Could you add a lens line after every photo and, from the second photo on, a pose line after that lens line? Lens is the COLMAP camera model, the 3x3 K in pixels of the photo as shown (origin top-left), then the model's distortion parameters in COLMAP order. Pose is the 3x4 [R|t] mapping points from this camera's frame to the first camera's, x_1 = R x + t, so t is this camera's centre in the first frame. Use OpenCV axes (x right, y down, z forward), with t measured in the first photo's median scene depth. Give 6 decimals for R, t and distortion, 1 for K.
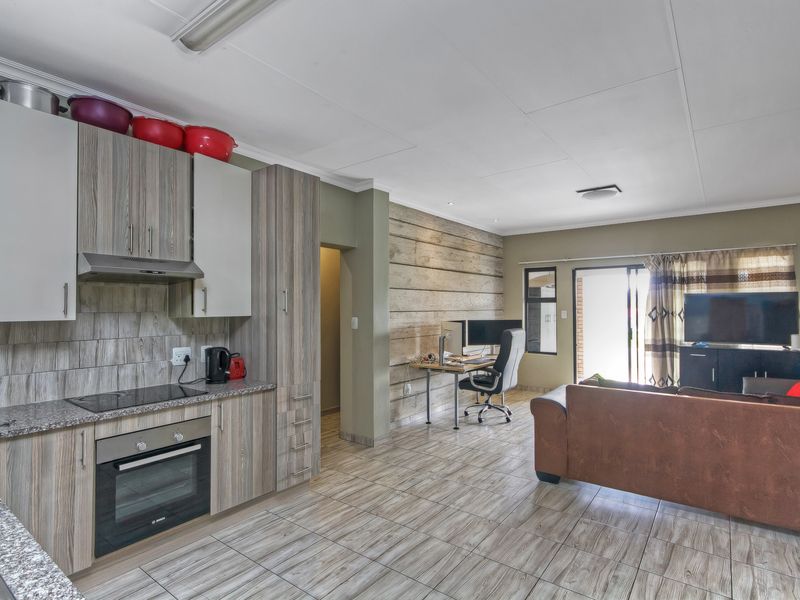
lens RADIAL K [[429.6, 0, 400.3], [0, 429.6, 298.7], [0, 0, 1]] dist [0.005463, -0.000376]
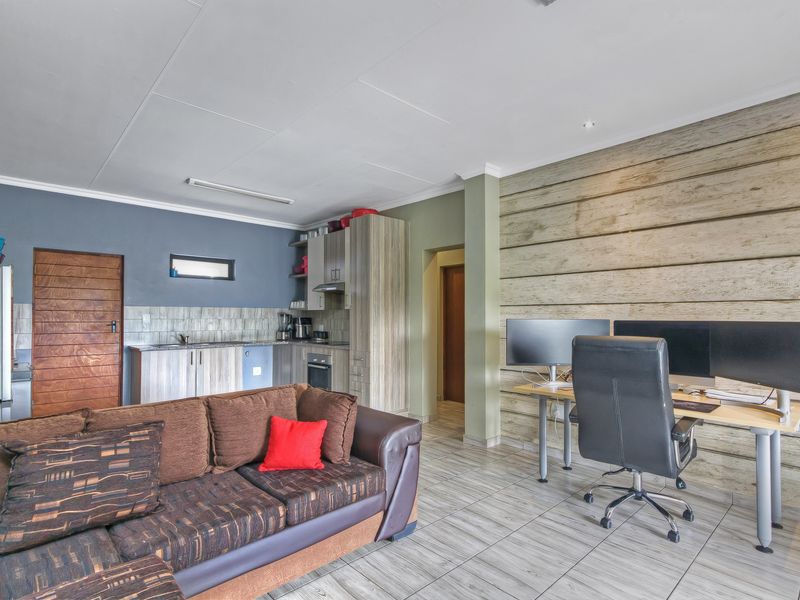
lens RADIAL K [[429.6, 0, 399.9], [0, 429.6, 300.0], [0, 0, 1]] dist [0.005463, -0.000376]
pose [[-0.182728, -0.024293, -0.982863, 0.779226], [0.027254, 0.999185, -0.029764, 0.035715], [0.982786, -0.032226, -0.181917, 0.862367]]
